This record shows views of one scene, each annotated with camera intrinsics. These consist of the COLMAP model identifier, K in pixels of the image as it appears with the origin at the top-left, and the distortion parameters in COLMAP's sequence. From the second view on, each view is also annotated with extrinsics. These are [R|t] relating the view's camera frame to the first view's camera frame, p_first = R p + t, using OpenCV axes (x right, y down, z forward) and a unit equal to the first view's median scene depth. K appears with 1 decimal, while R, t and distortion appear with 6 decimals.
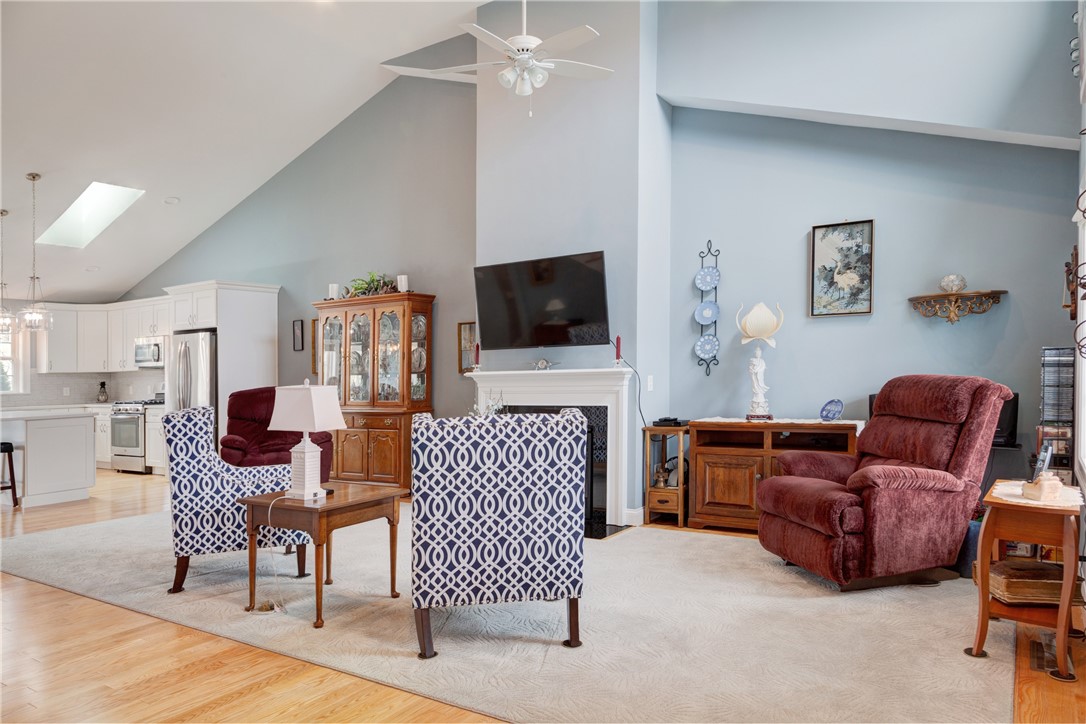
lens RADIAL K [[720.2, 0, 542.6], [0, 720.2, 361.0], [0, 0, 1]] dist [0.008891, 0.001675]
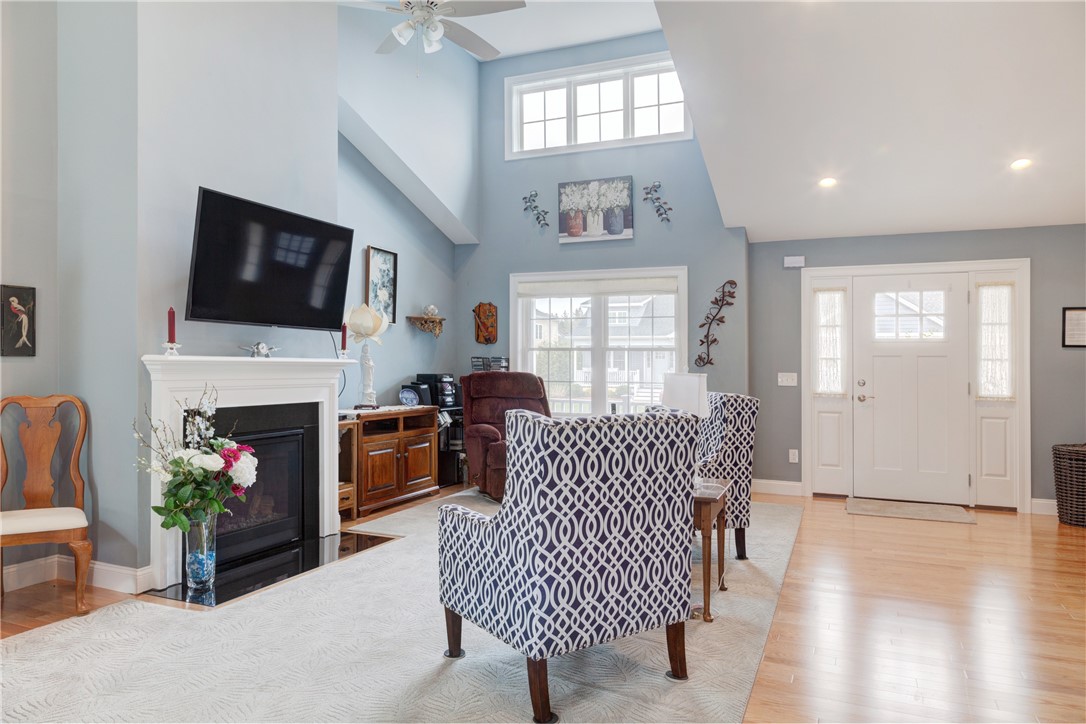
lens RADIAL K [[720.2, 0, 546.3], [0, 720.2, 365.2], [0, 0, 1]] dist [0.008891, 0.001675]
pose [[-0.186583, 0.022313, 0.982186, -0.861027], [-0.019574, 0.999459, -0.026424, 0.037373], [-0.982244, -0.024156, -0.186045, 0.944289]]
